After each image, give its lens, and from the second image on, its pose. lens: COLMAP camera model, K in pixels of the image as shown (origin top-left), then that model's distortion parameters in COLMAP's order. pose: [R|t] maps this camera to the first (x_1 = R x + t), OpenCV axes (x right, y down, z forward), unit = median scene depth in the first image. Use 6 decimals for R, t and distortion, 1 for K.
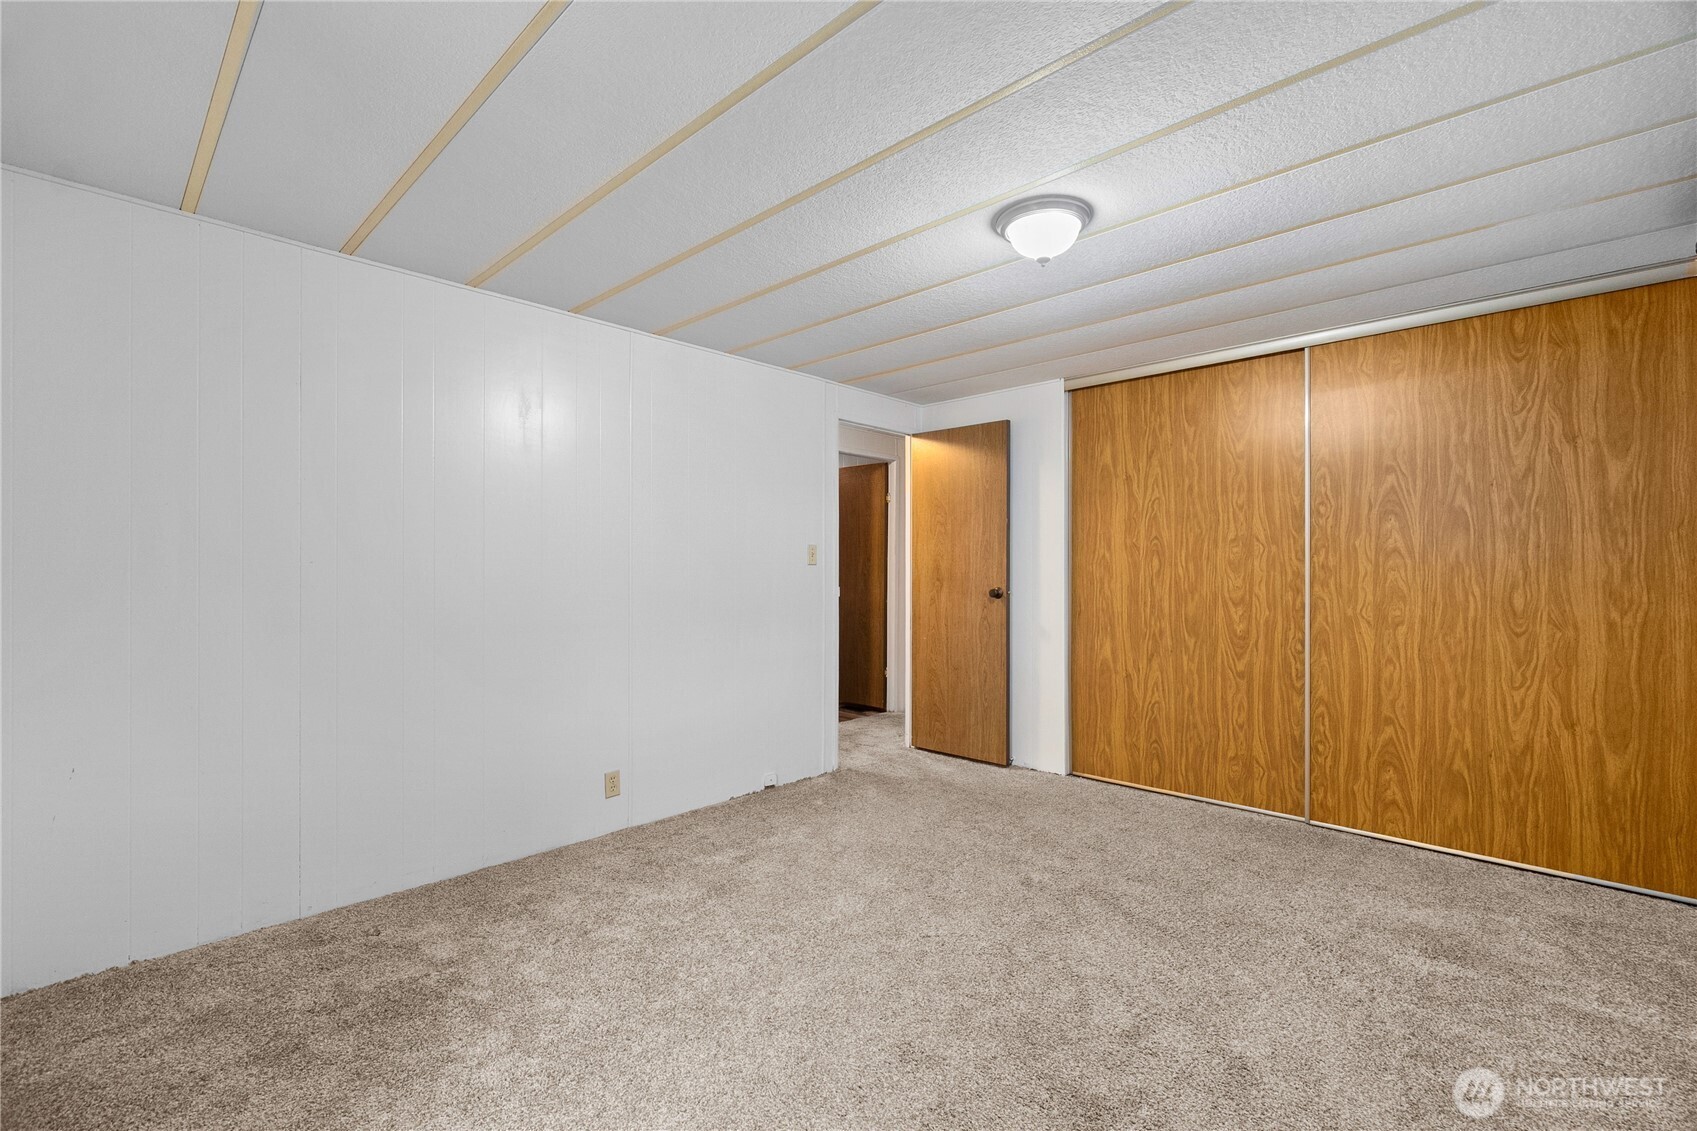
lens RADIAL K [[742.2, 0, 869.4], [0, 742.2, 563.5], [0, 0, 1]] dist [-0.000992, 0.000084]
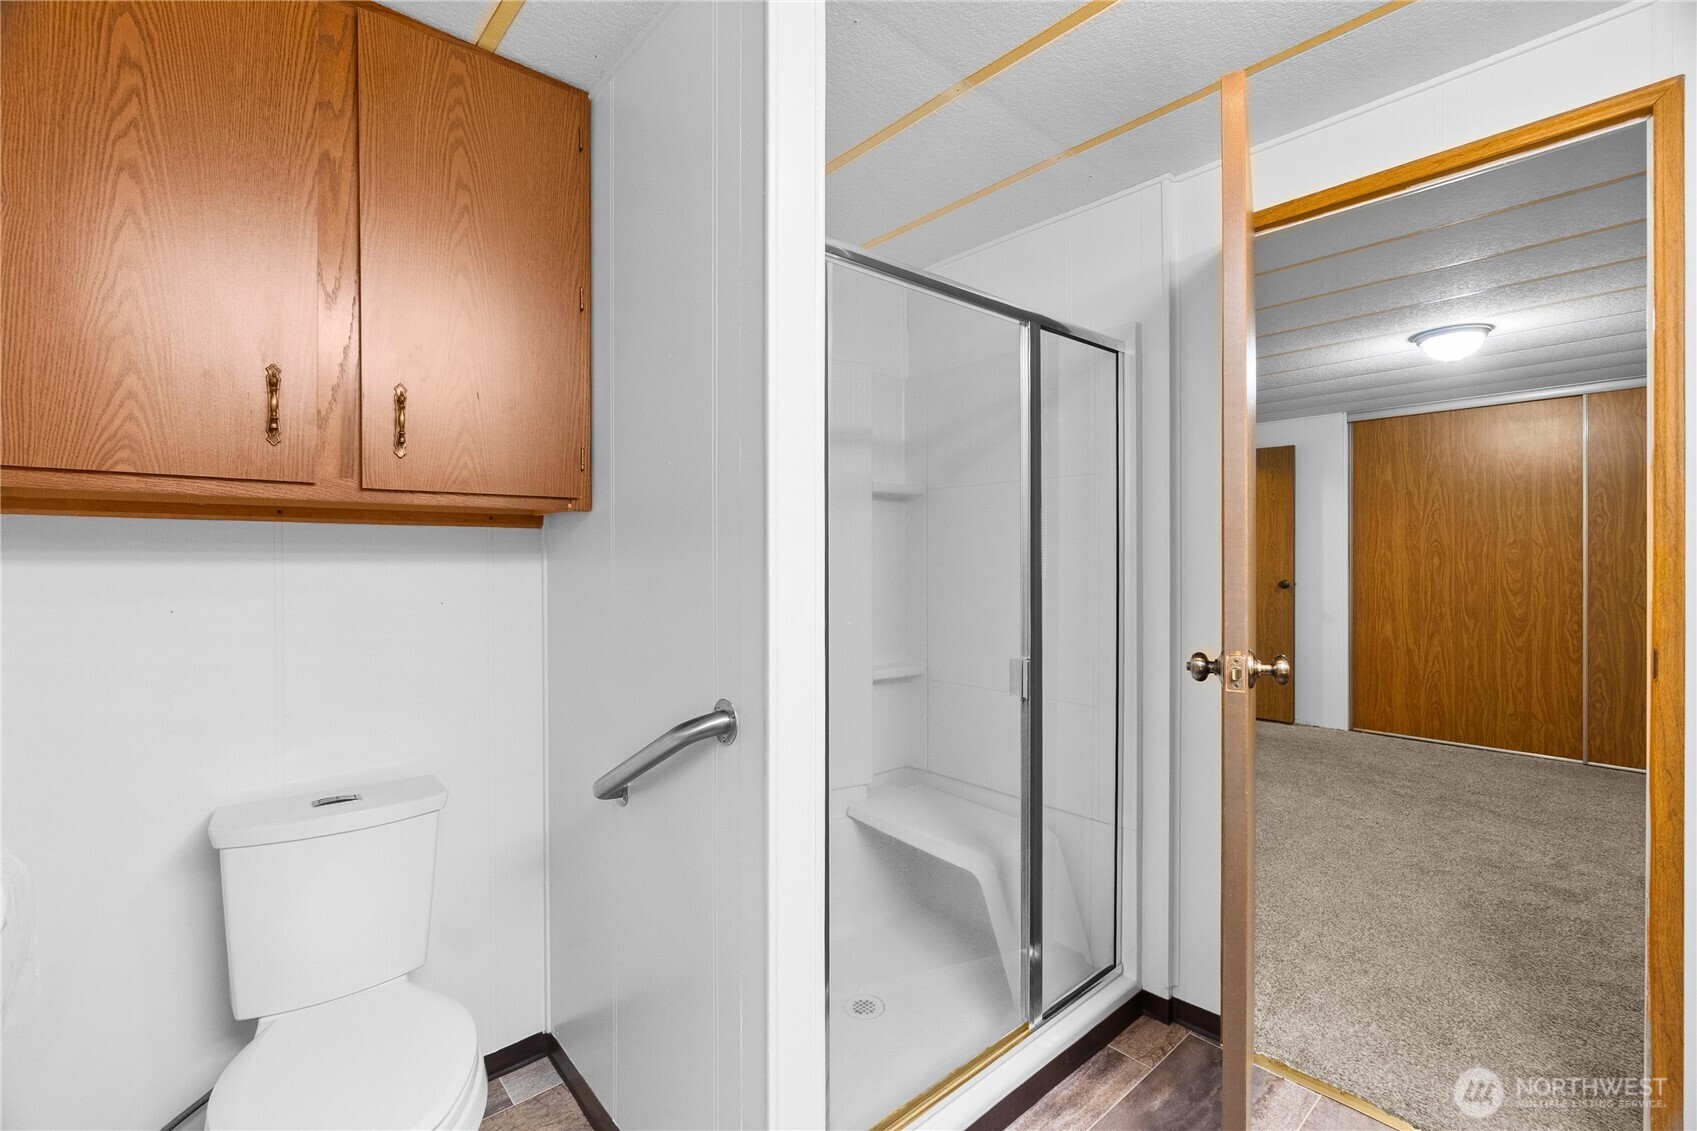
lens RADIAL K [[746.3, 0, 853.3], [0, 746.3, 552.2], [0, 0, 1]] dist [-0.002672, 0.000101]
pose [[0.995857, -0.005033, -0.090792, -0.520982], [0.005300, 0.999982, 0.002697, -0.025879], [0.090776, -0.003167, 0.995866, -0.375032]]
